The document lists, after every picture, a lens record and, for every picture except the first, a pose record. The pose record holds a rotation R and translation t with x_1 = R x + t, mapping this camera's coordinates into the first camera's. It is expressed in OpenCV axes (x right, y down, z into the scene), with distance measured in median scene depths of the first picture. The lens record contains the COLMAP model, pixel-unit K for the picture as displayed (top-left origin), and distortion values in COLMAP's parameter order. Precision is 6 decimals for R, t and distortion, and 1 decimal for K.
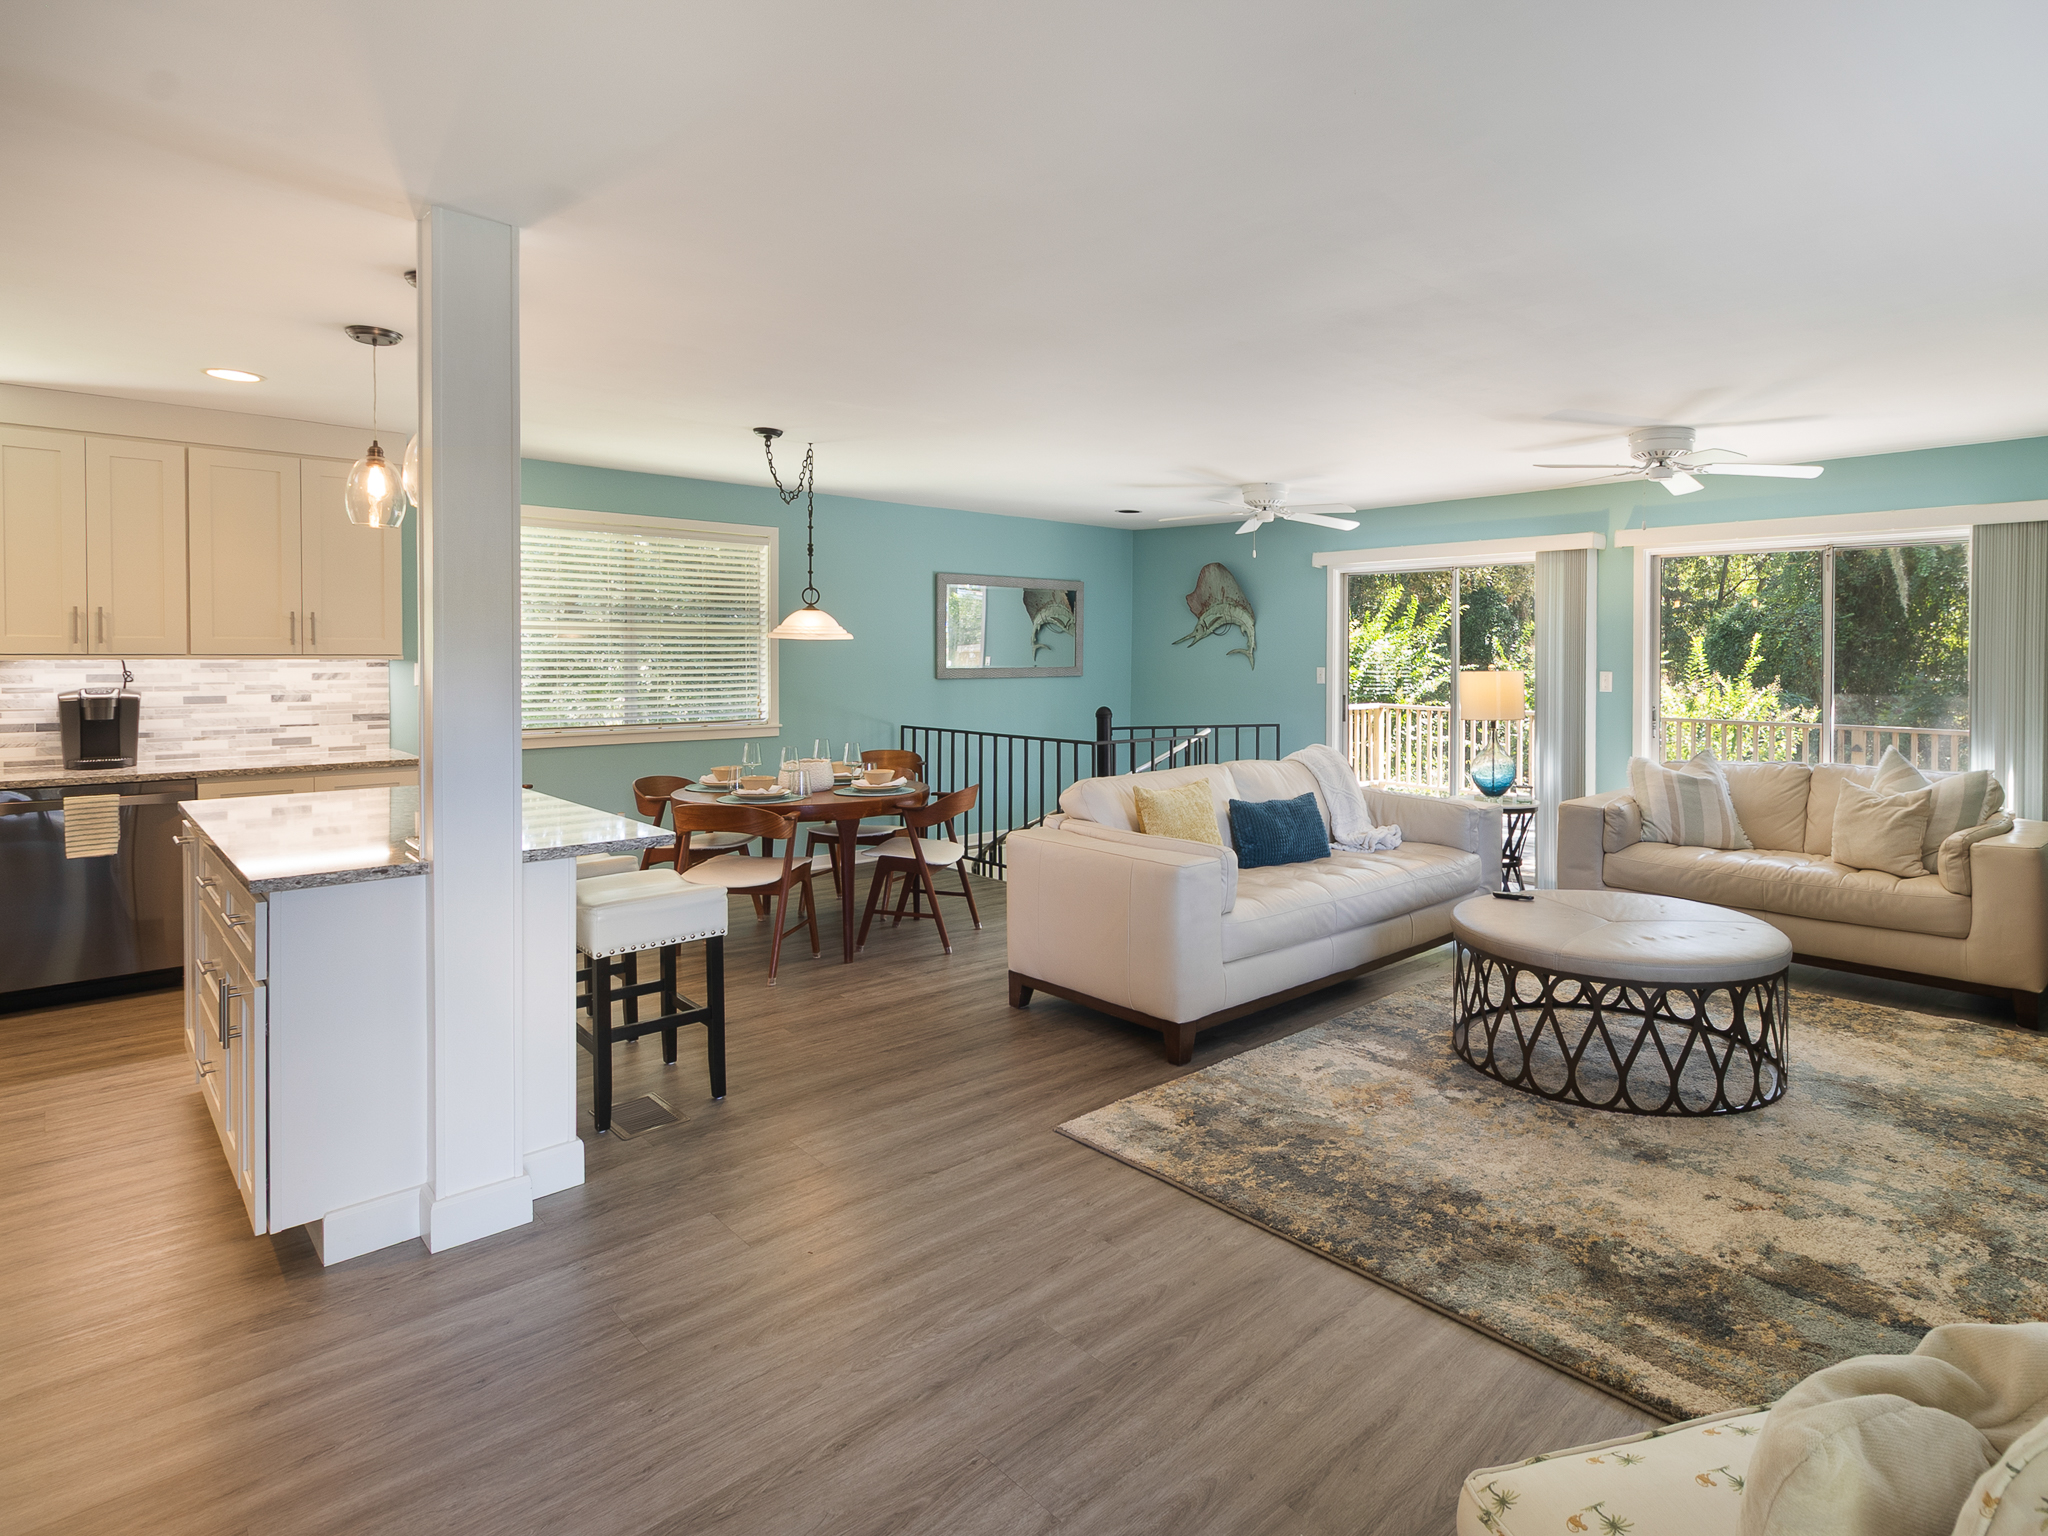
lens RADIAL K [[1113.5, 0, 1174.0], [0, 1113.5, 658.9], [0, 0, 1]] dist [0.000370, 0.002189]
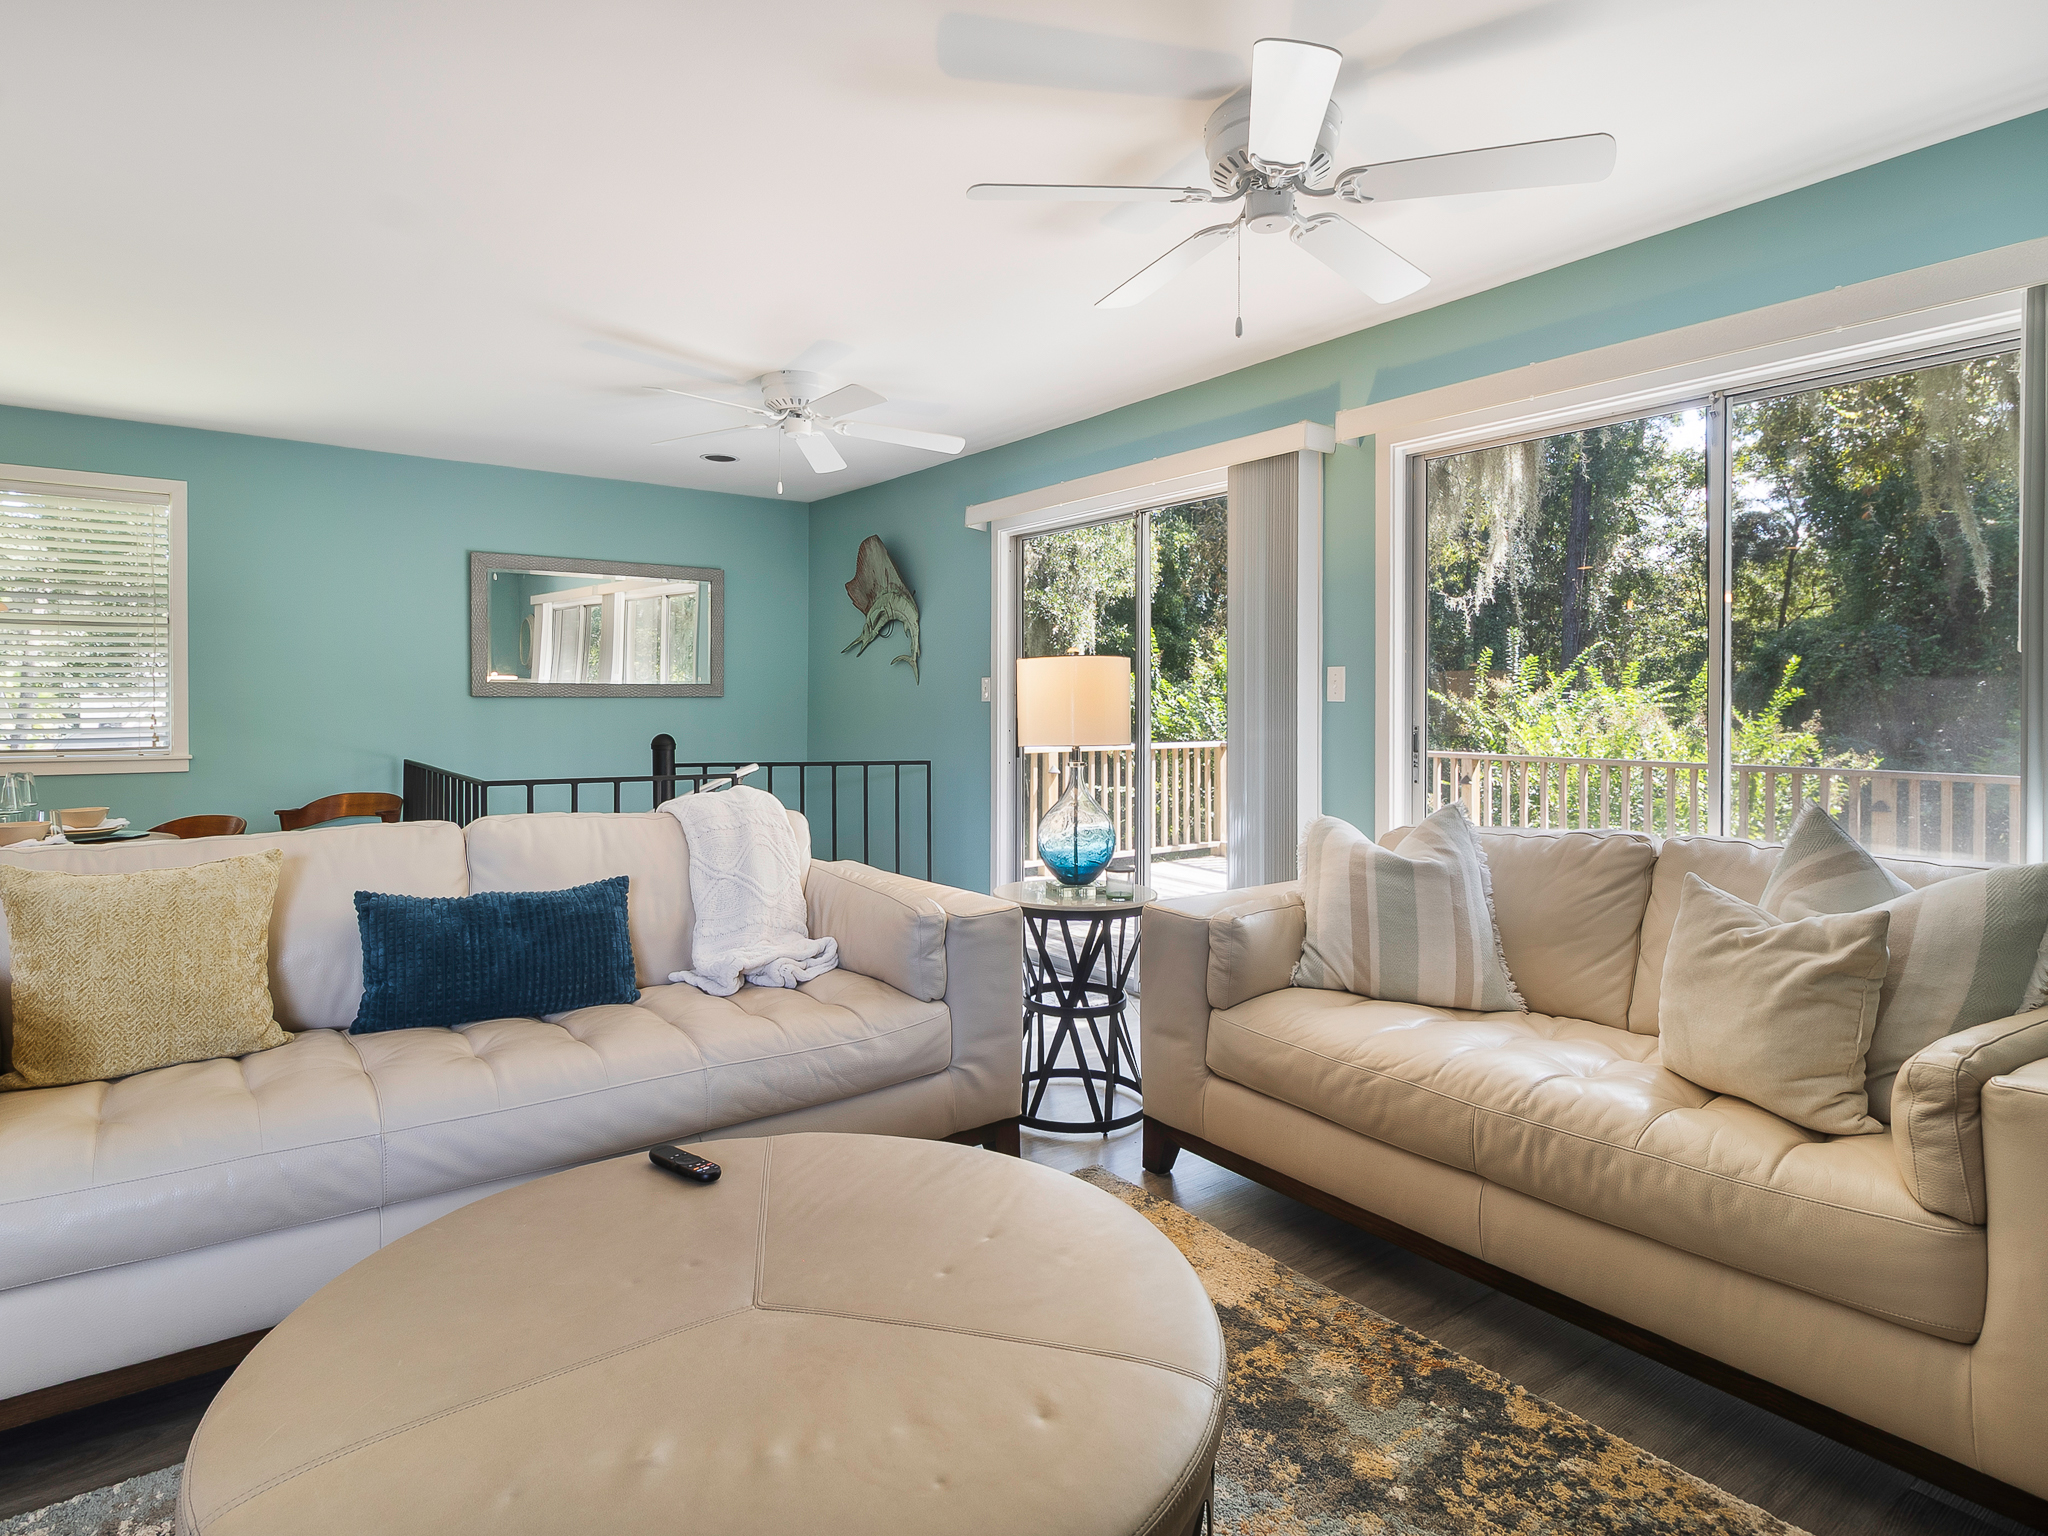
lens RADIAL K [[1114.3, 0, 1020.7], [0, 1114.3, 707.8], [0, 0, 1]] dist [0.000172, 0.000178]
pose [[0.987221, -0.002071, -0.159346, 0.387831], [0.002018, 0.999998, -0.000499, 0.039390], [0.159347, 0.000171, 0.987223, 0.497016]]
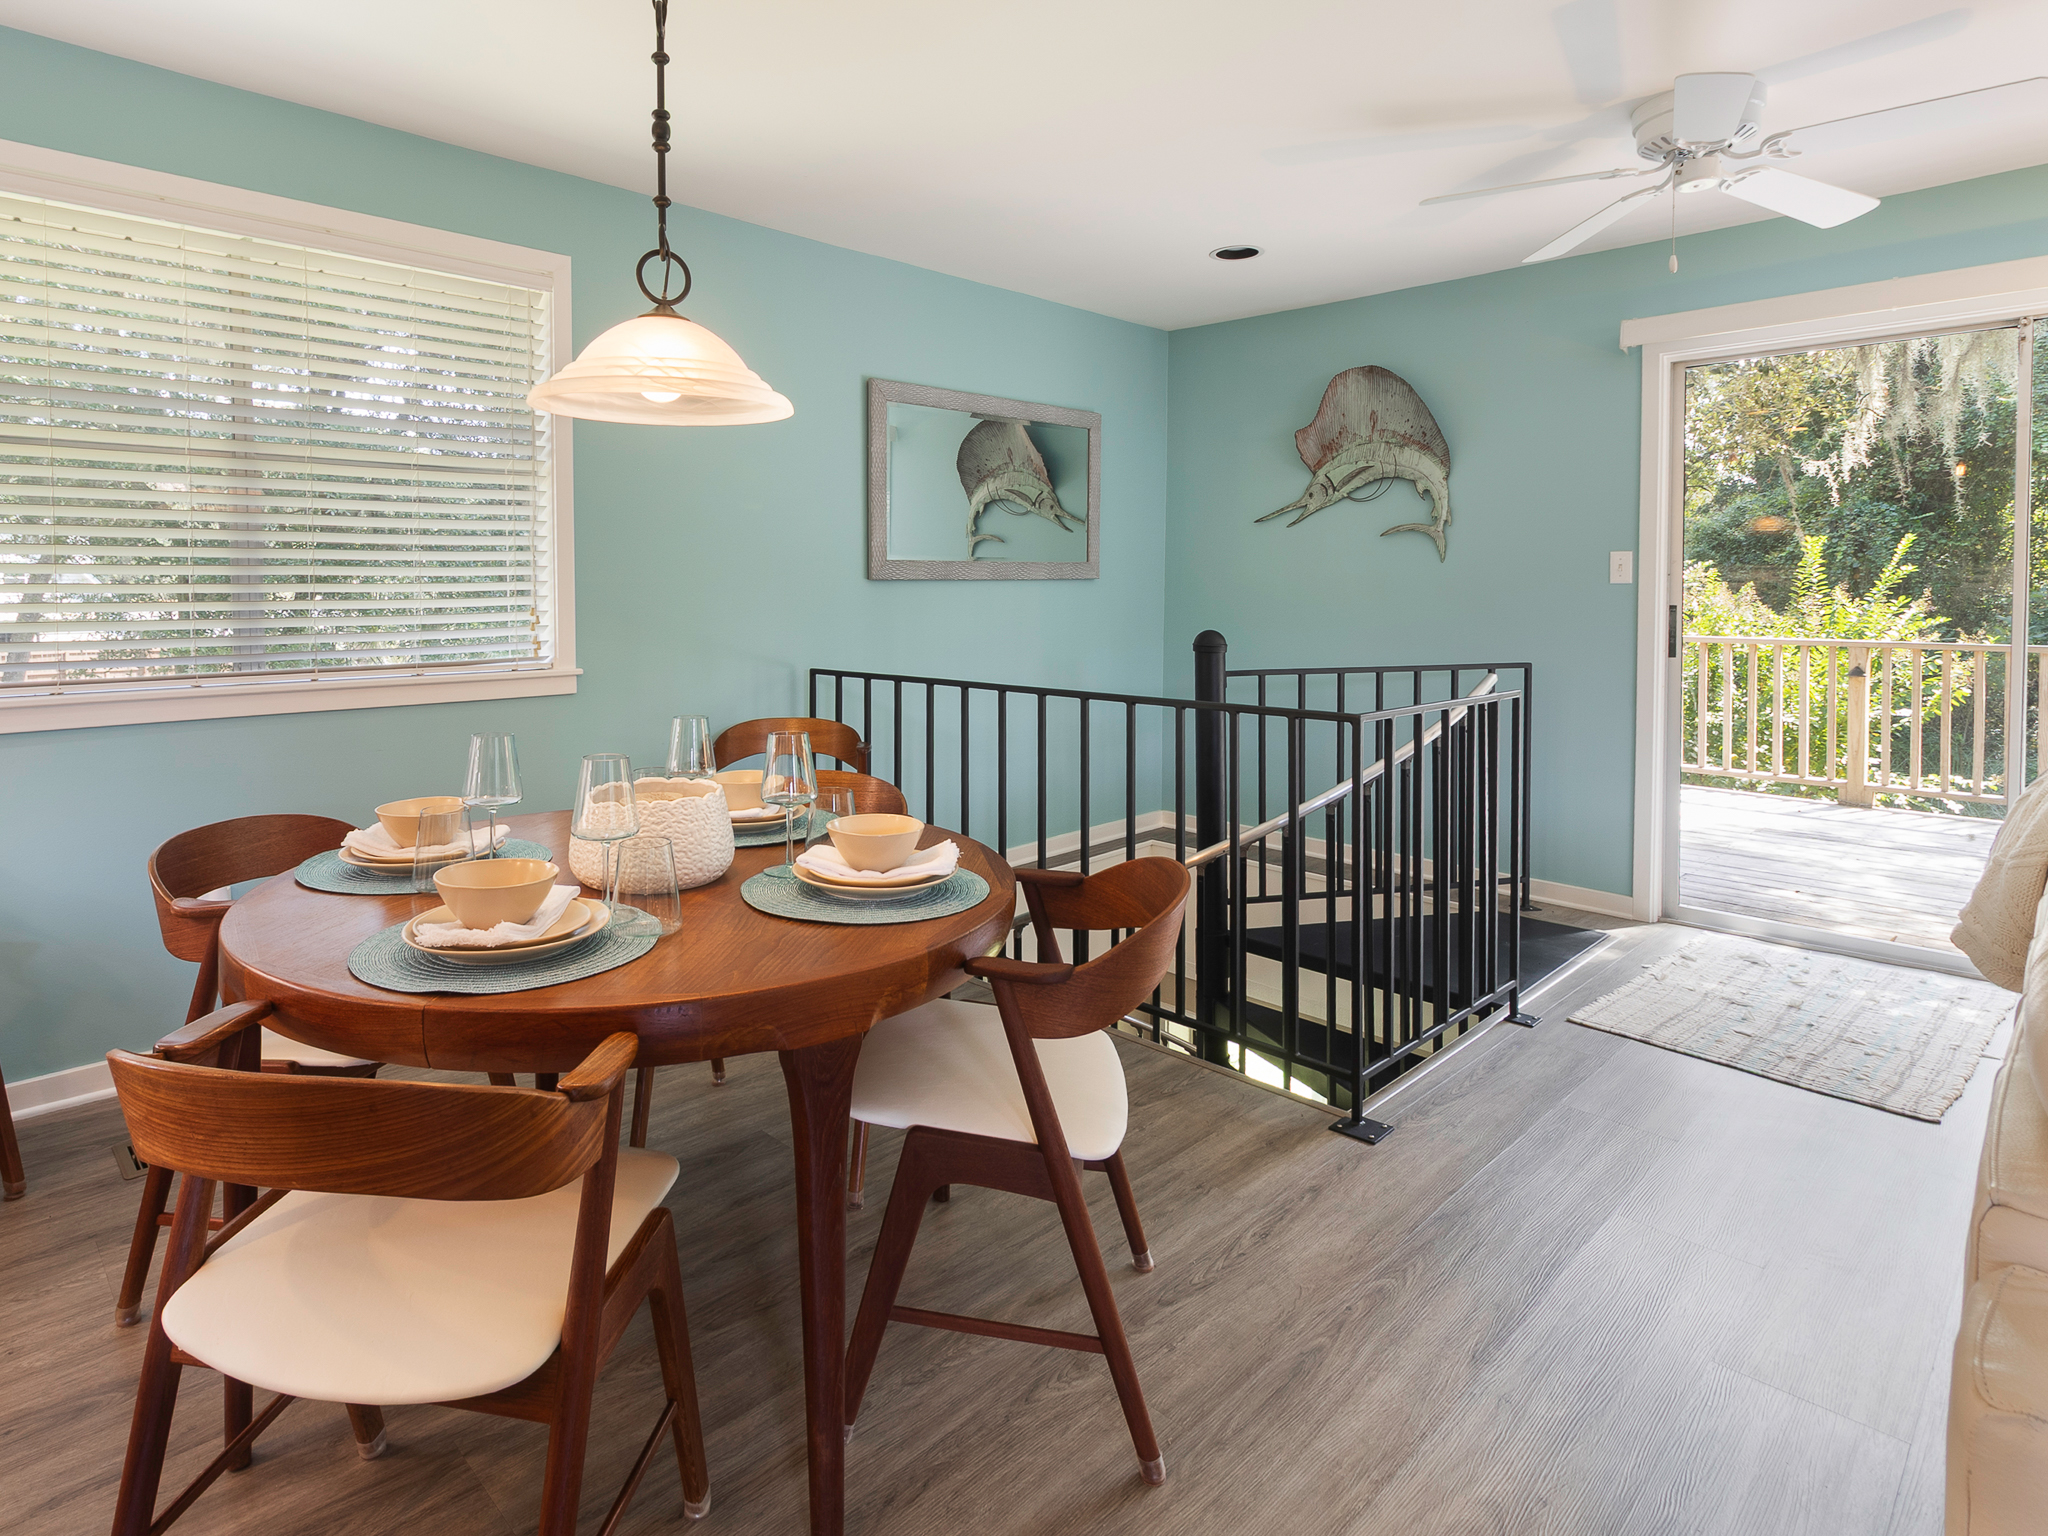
lens RADIAL K [[1130.3, 0, 916.0], [0, 1130.3, 600.6], [0, 0, 1]] dist [-0.000285, 0.000085]
pose [[0.998569, -0.006402, -0.053092, -0.242332], [0.006905, 0.999933, 0.009292, 0.034284], [0.053029, -0.009645, 0.998546, 0.694300]]
